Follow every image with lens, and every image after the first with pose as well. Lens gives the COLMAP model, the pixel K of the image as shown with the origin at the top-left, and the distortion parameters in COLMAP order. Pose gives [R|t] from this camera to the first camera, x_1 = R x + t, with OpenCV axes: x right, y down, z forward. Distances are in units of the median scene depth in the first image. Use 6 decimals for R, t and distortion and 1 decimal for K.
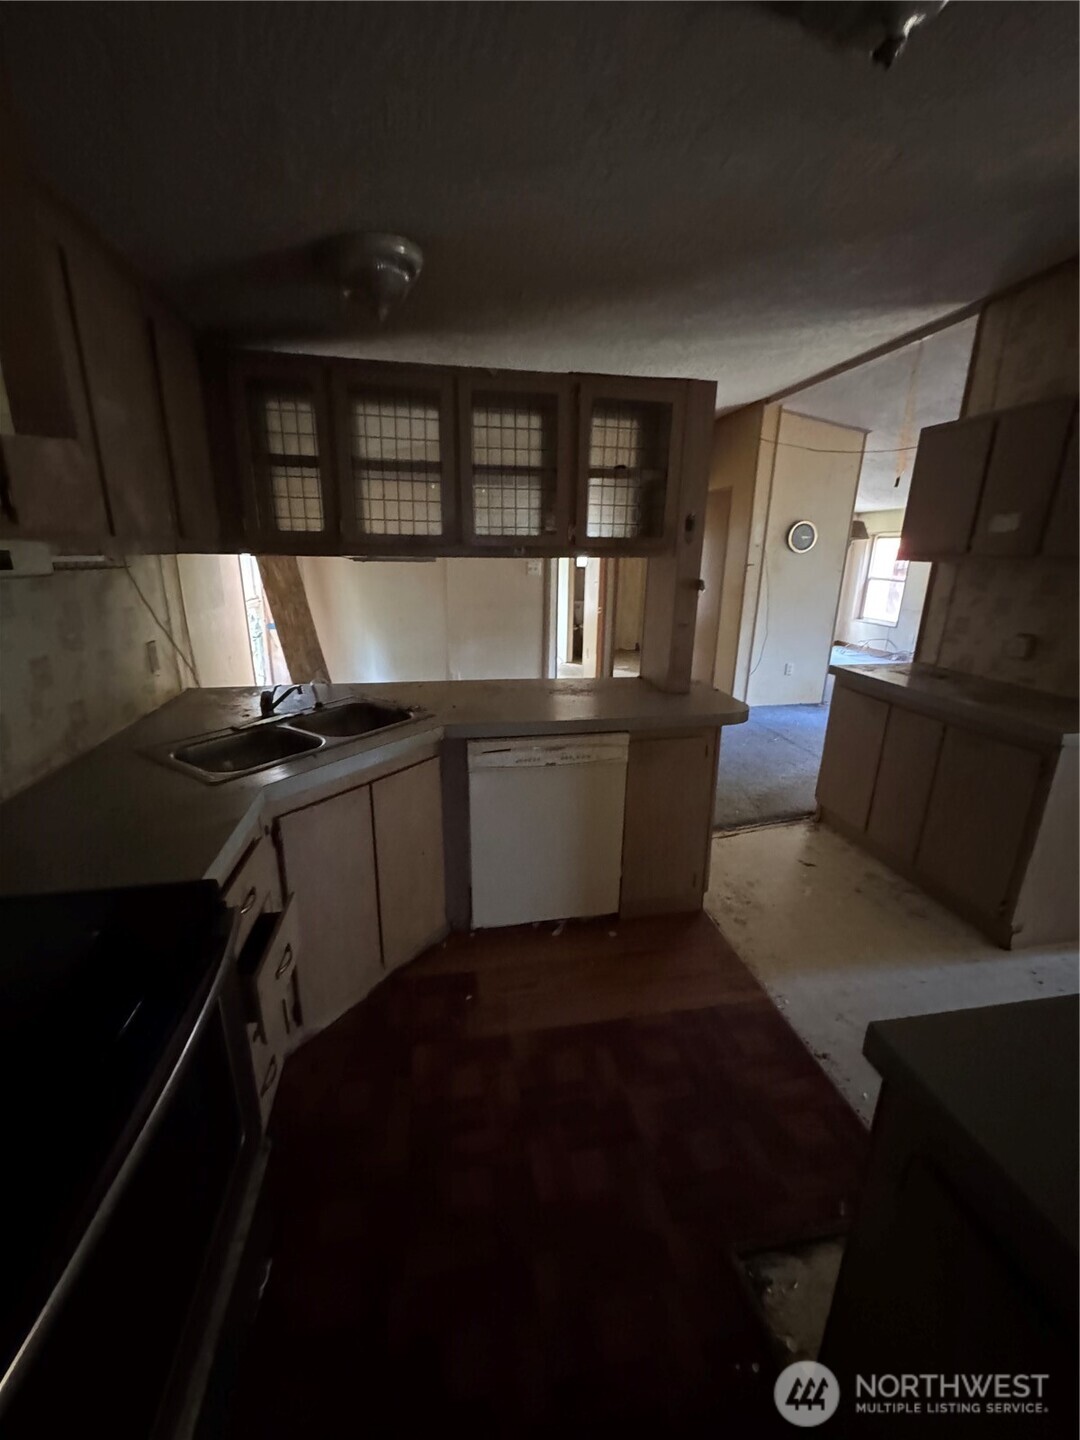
lens RADIAL K [[575.3, 0, 540.0], [0, 575.3, 720.0], [0, 0, 1]] dist [-0.002844, 0.000146]
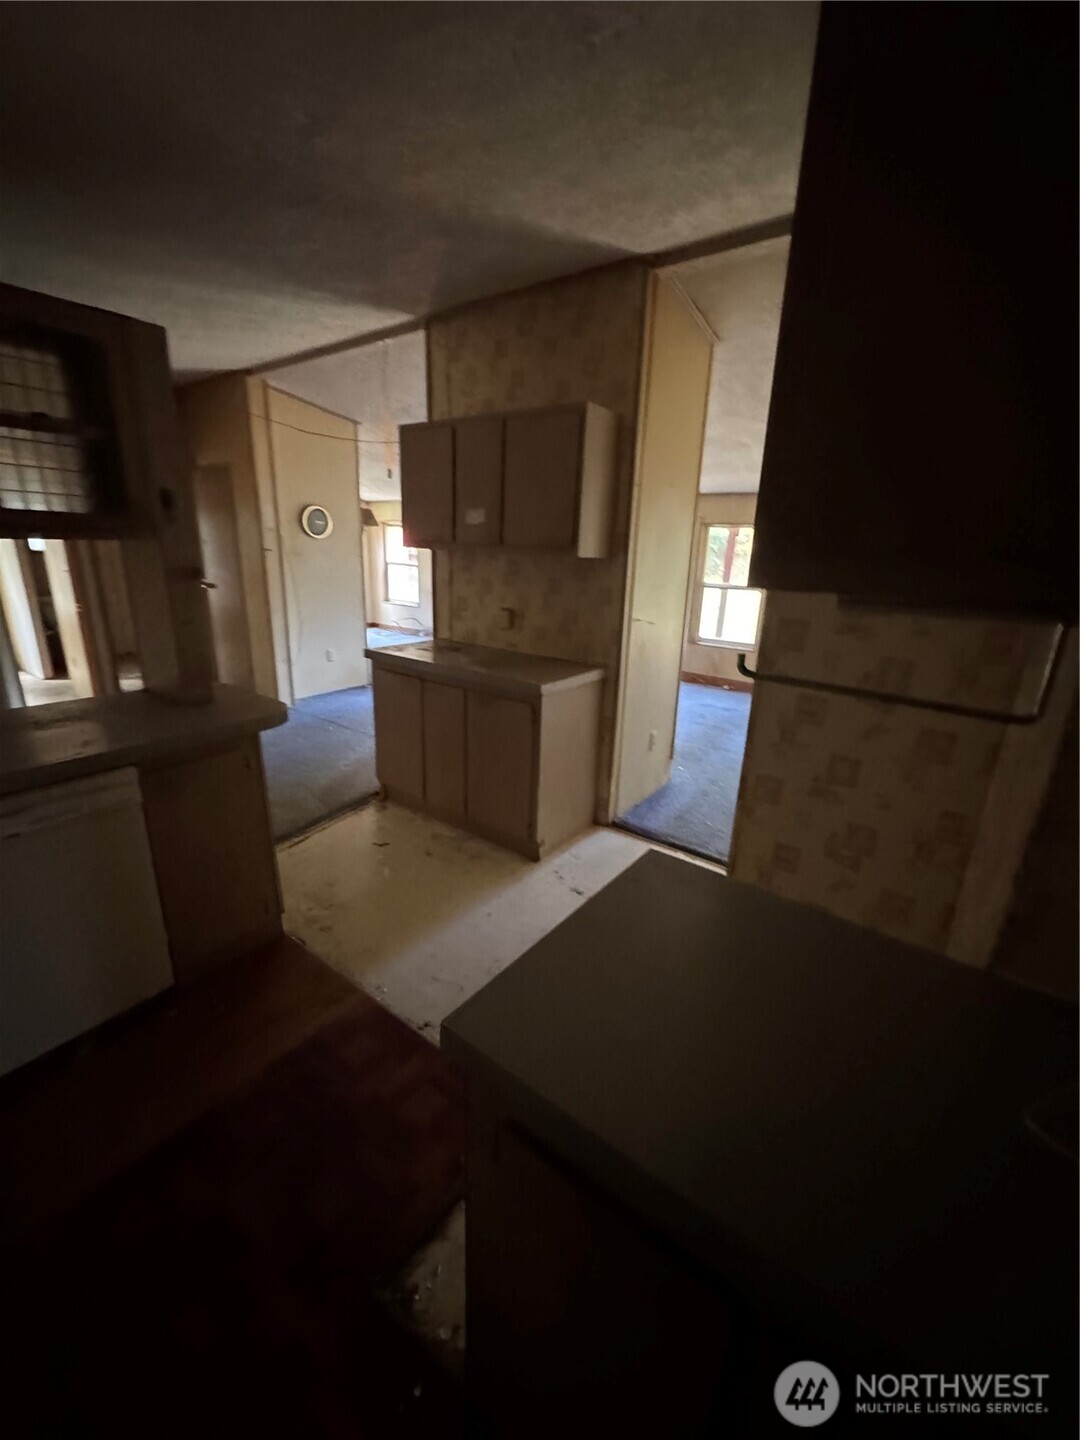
lens RADIAL K [[575.3, 0, 540.0], [0, 575.3, 720.0], [0, 0, 1]] dist [-0.002844, 0.000146]
pose [[0.730524, -0.186780, 0.656847, 0.043473], [0.171031, 0.981255, 0.088812, -0.011024], [-0.661122, 0.047462, 0.748775, 0.037132]]
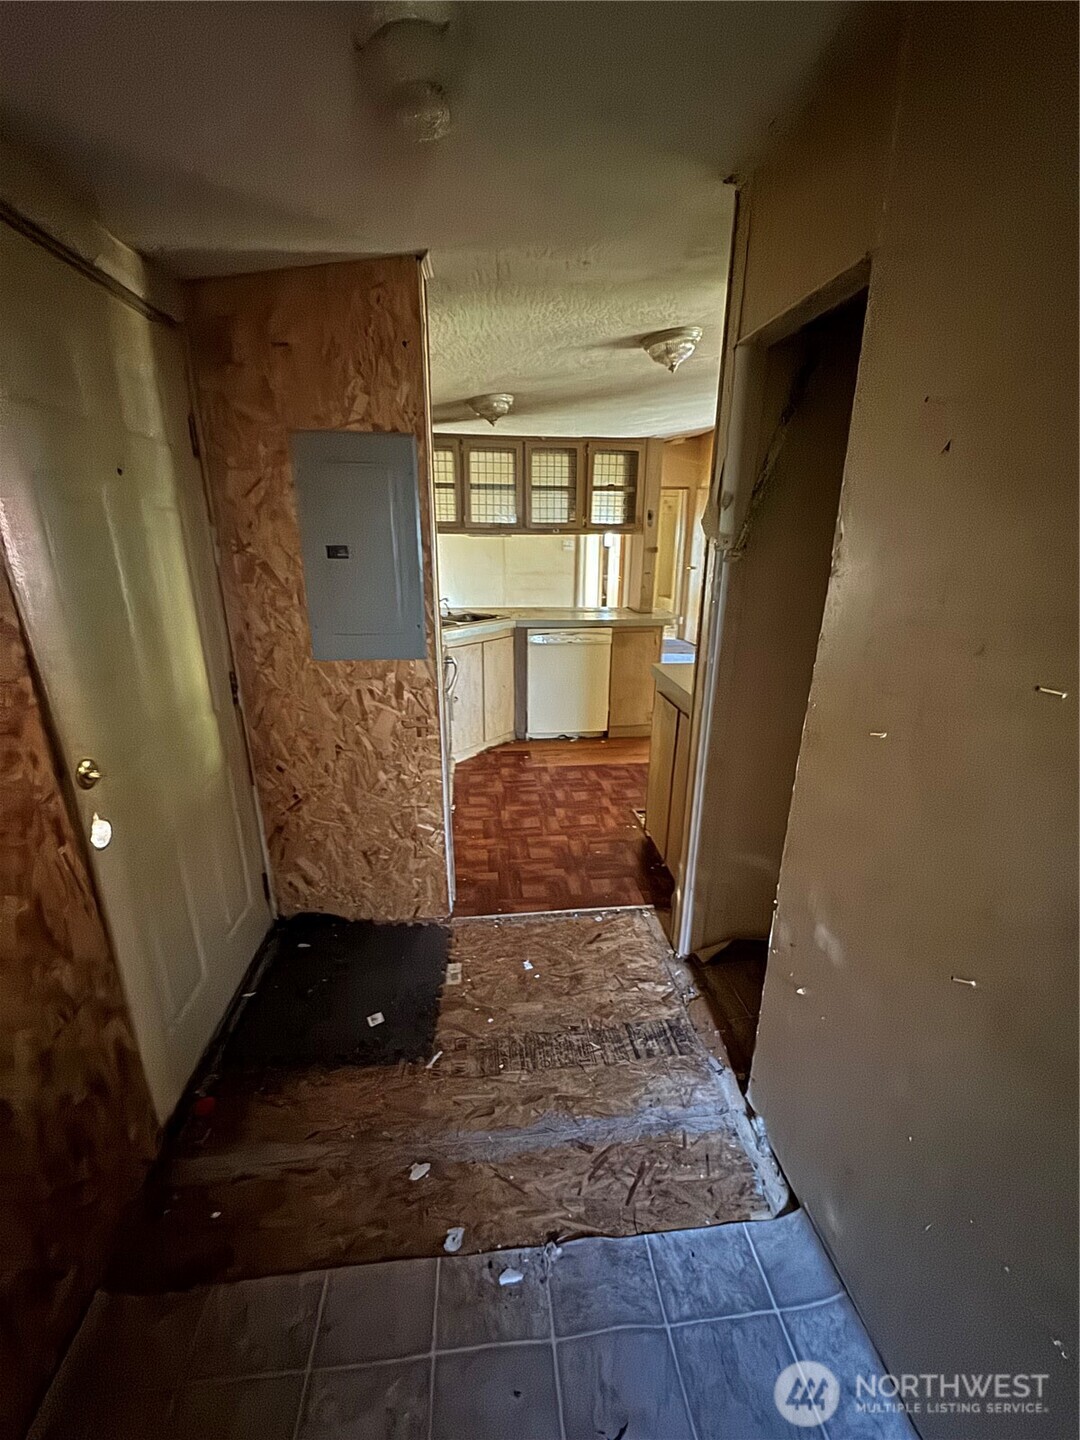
lens RADIAL K [[575.3, 0, 540.0], [0, 575.3, 720.0], [0, 0, 1]] dist [-0.002844, 0.000146]
pose [[0.997685, 0.015710, -0.066165, 0.037194], [-0.014025, 0.999567, 0.025862, 0.217515], [0.066543, -0.024874, 0.997473, -0.706233]]
